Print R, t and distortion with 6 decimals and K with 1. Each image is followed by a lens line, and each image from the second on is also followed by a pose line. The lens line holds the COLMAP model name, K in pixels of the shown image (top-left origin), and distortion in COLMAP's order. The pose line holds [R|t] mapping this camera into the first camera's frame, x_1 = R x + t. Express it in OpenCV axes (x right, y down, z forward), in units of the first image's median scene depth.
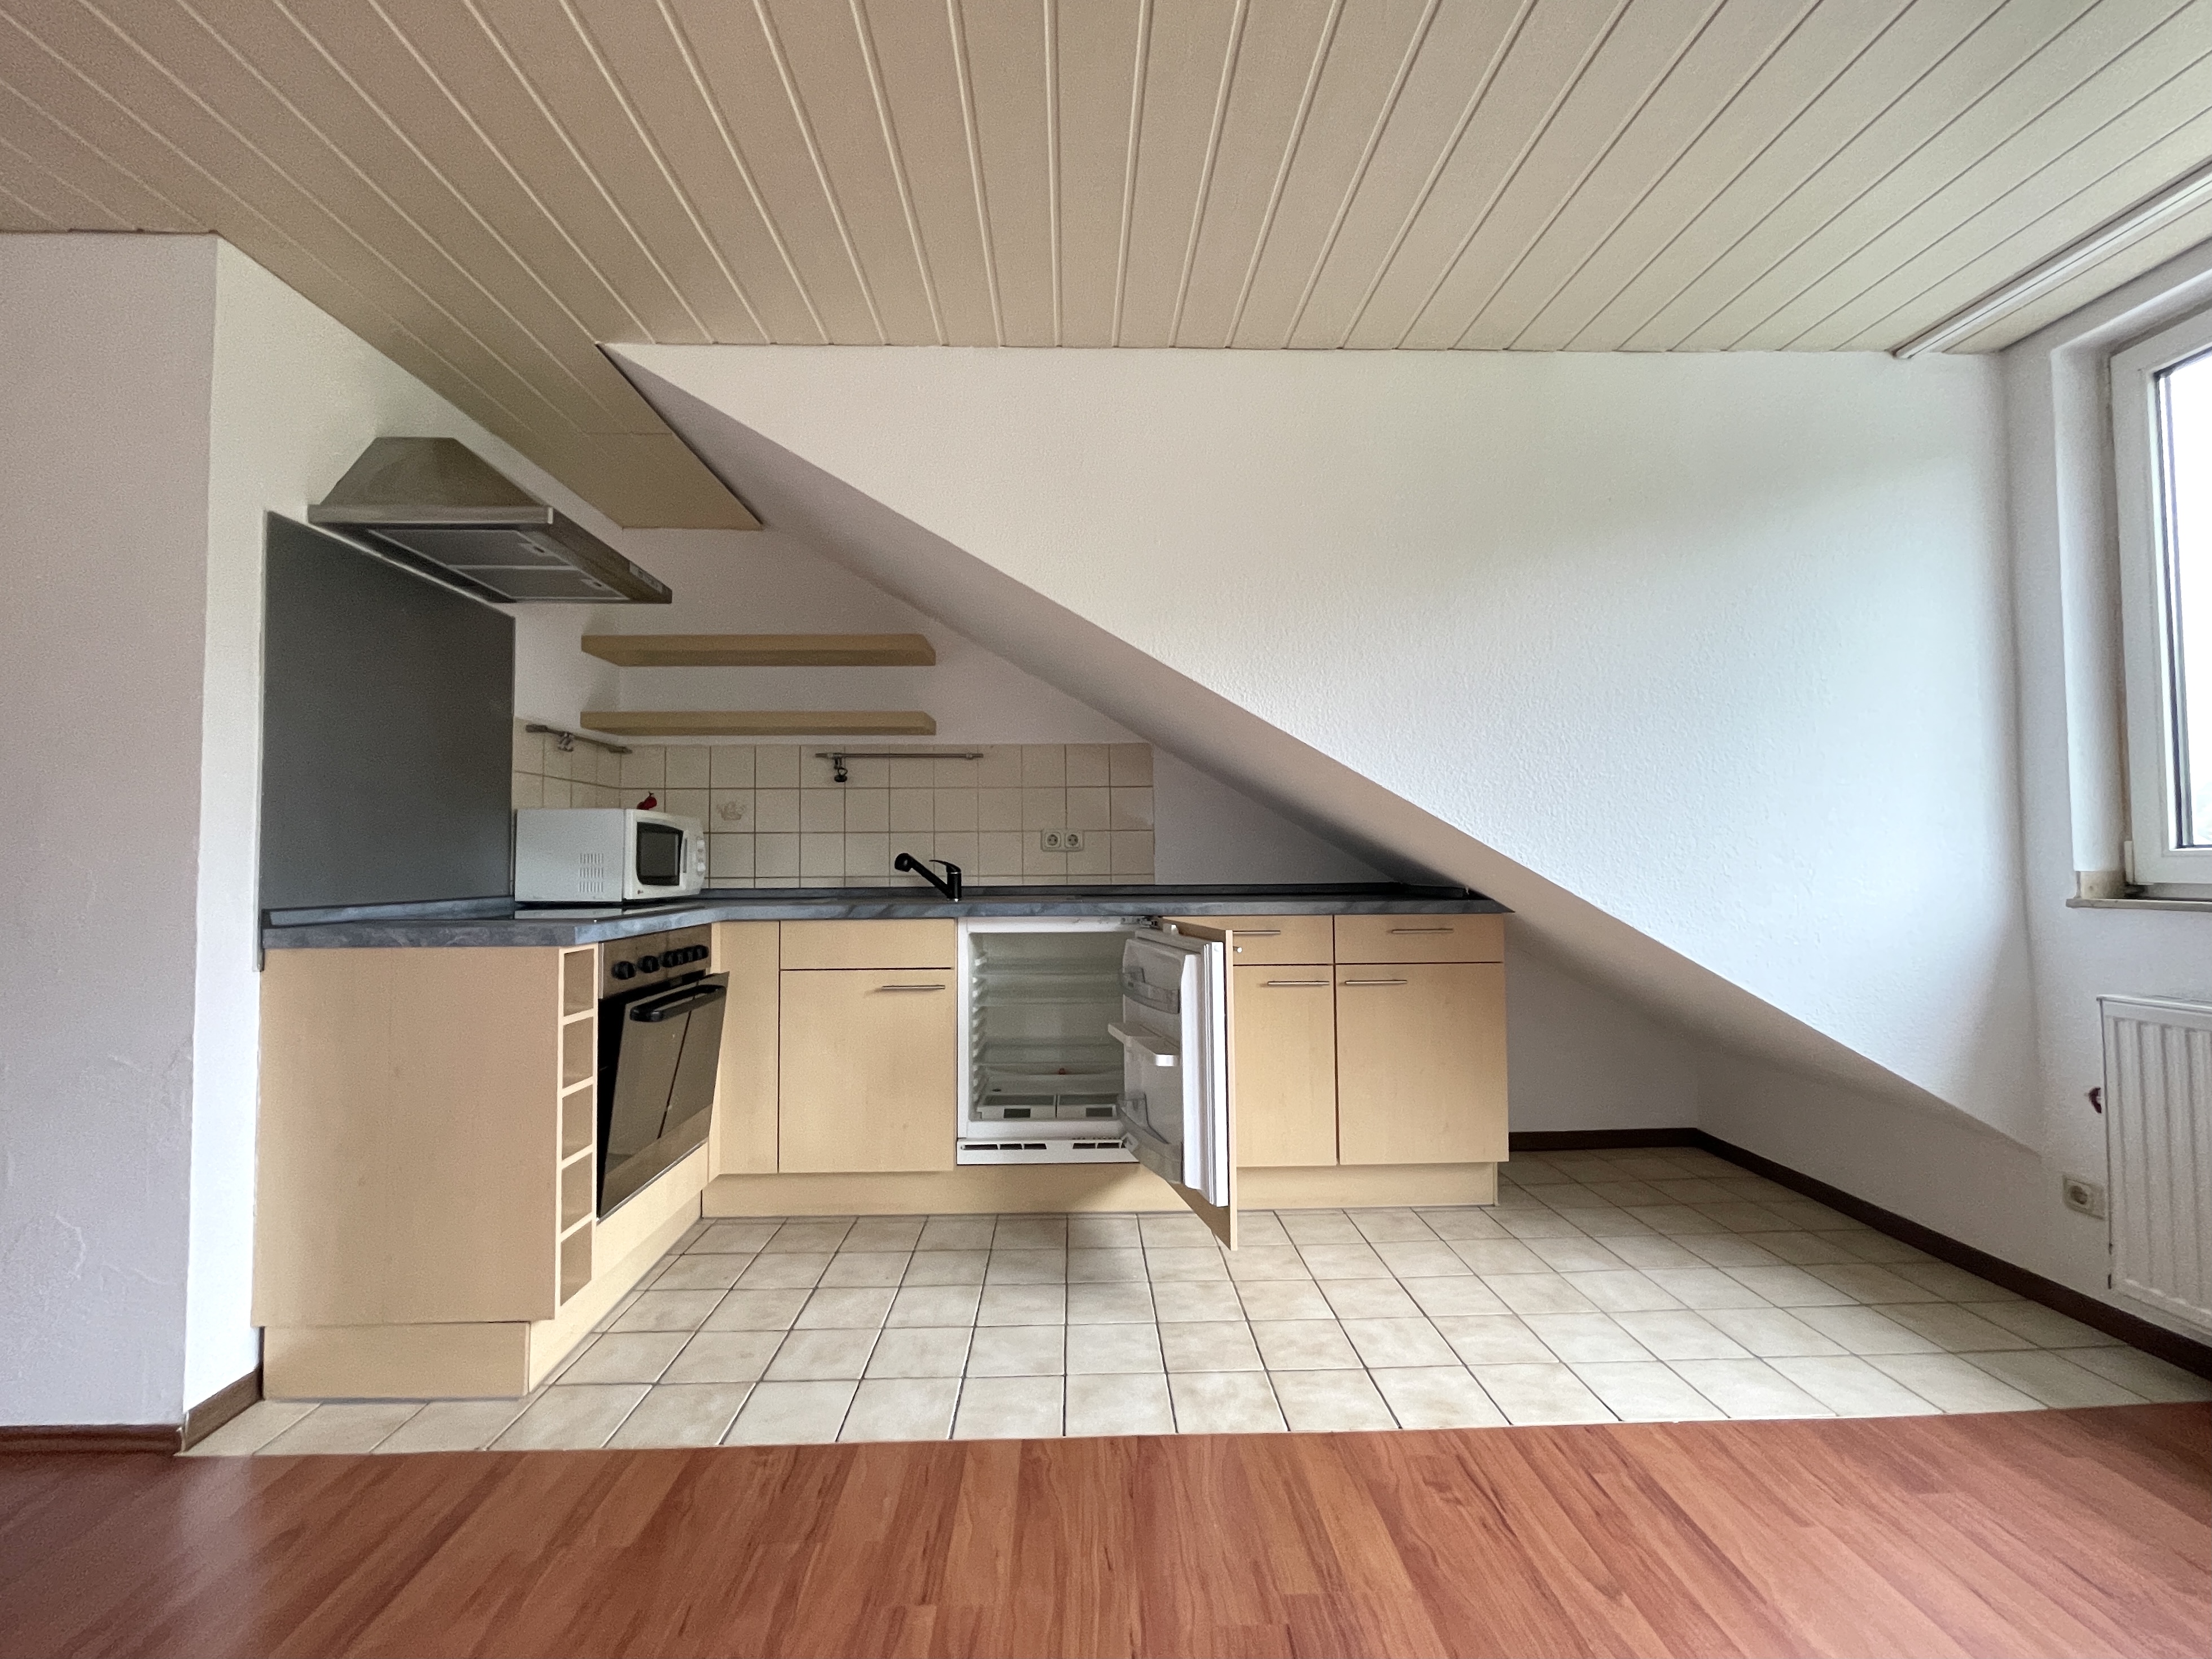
lens RADIAL K [[919.1, 0, 1098.3], [0, 919.1, 827.9], [0, 0, 1]] dist [-0.002073, 0.000556]
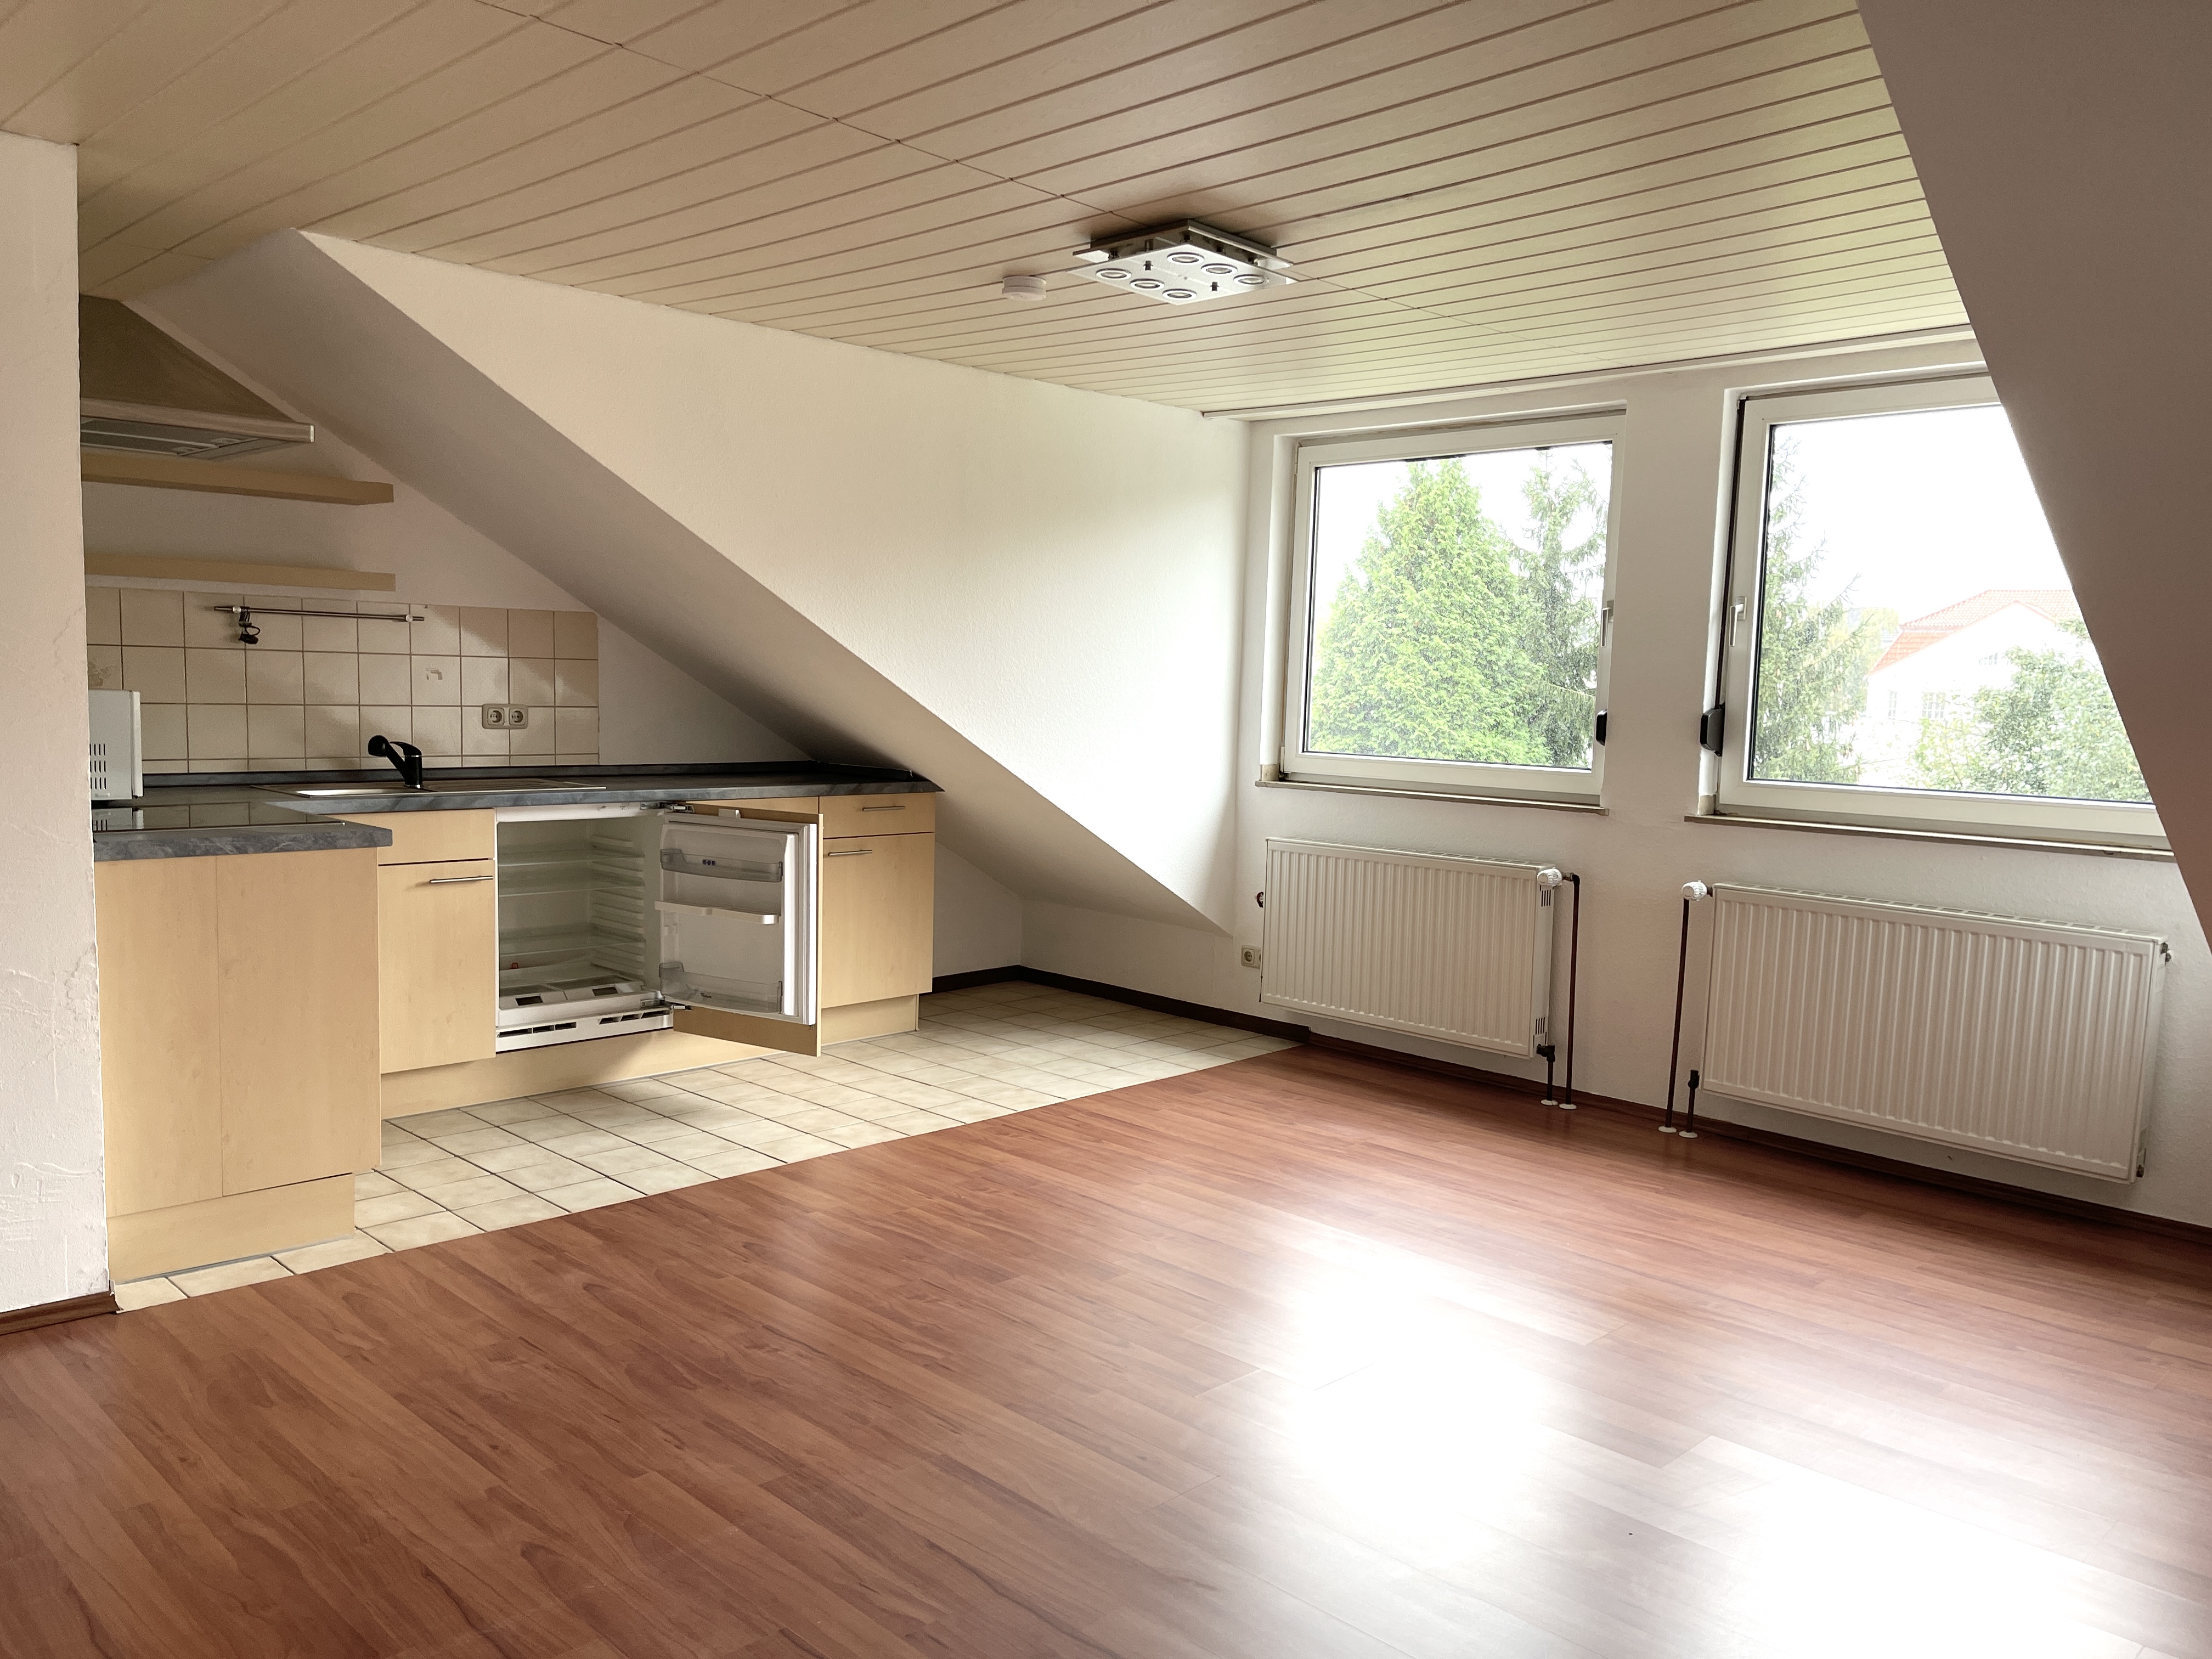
lens RADIAL K [[1669.6, 0, 1105.0], [0, 1669.6, 828.7], [0, 0, 1]] dist [0.022083, -0.005179]
pose [[0.721153, -0.034536, 0.691915, -1.165661], [-0.061766, 0.991574, 0.113869, -0.156140], [-0.690017, -0.124854, 0.712943, -0.919682]]
